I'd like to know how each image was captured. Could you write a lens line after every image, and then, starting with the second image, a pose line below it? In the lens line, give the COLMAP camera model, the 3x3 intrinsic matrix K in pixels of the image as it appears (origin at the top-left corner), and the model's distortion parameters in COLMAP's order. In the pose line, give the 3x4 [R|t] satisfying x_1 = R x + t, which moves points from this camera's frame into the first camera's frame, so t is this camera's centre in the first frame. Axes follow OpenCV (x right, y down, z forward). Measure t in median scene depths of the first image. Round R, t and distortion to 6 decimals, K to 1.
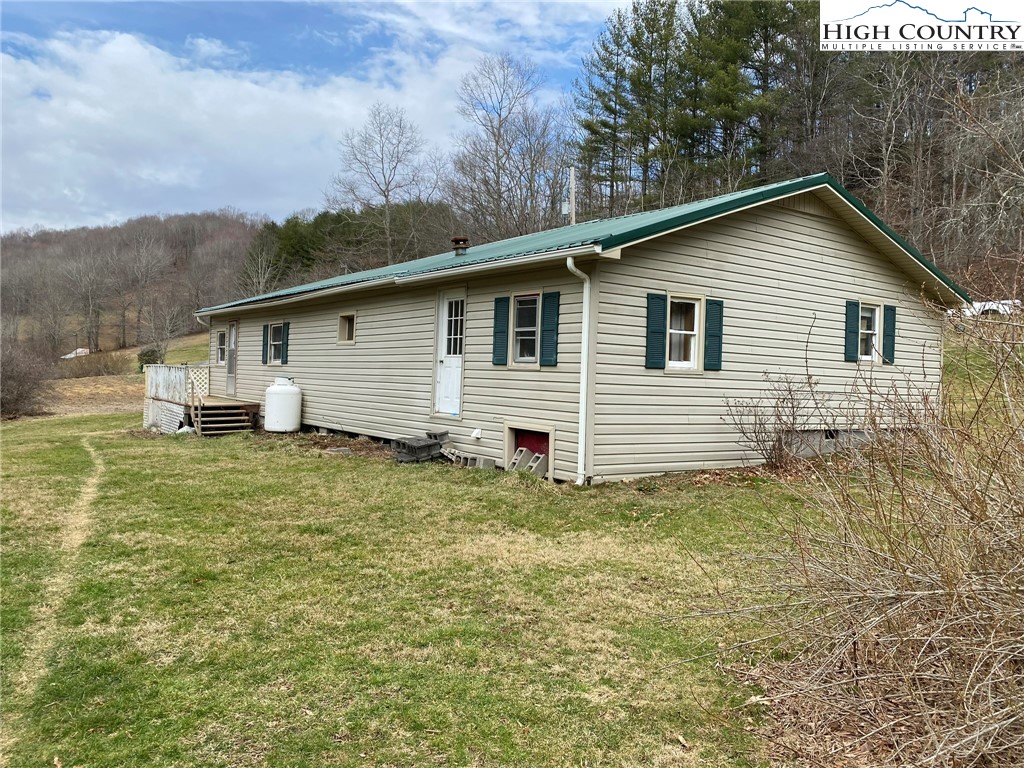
lens RADIAL K [[776.3, 0, 505.7], [0, 776.3, 386.7], [0, 0, 1]] dist [0.002939, 0.001051]
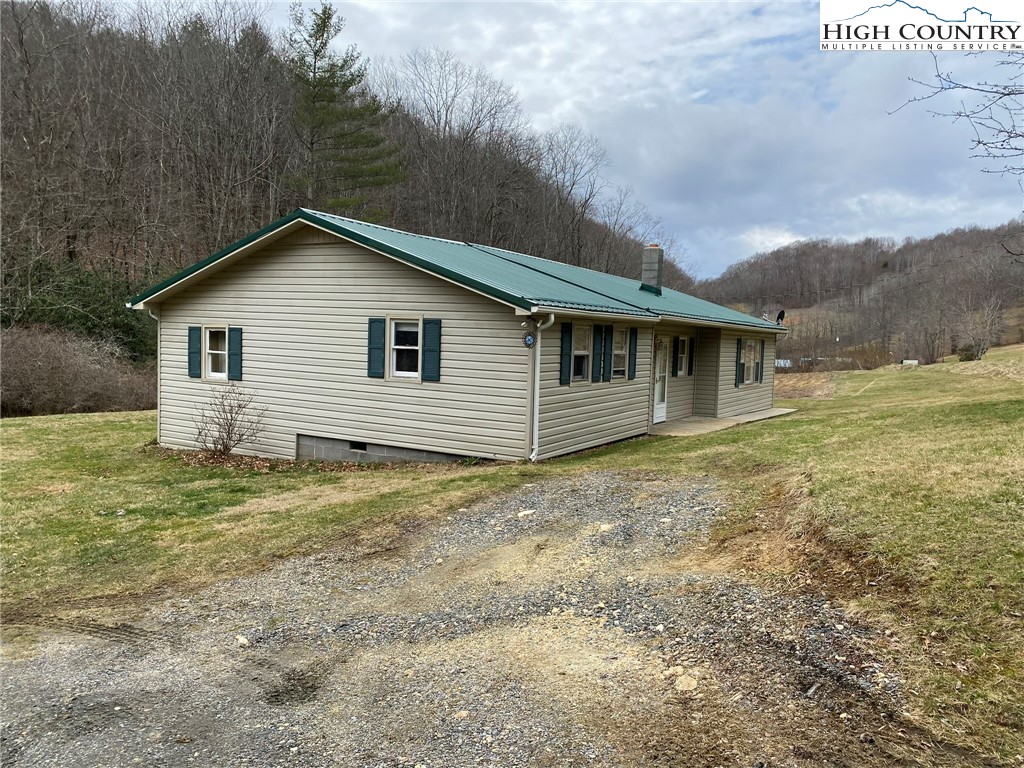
lens RADIAL K [[776.3, 0, 505.7], [0, 776.3, 386.7], [0, 0, 1]] dist [0.002939, 0.001051]
pose [[0.451916, 0.029148, -0.891584, 1.442581], [-0.047469, 0.998836, 0.008594, -0.037314], [0.890796, 0.038439, 0.452774, 0.697895]]
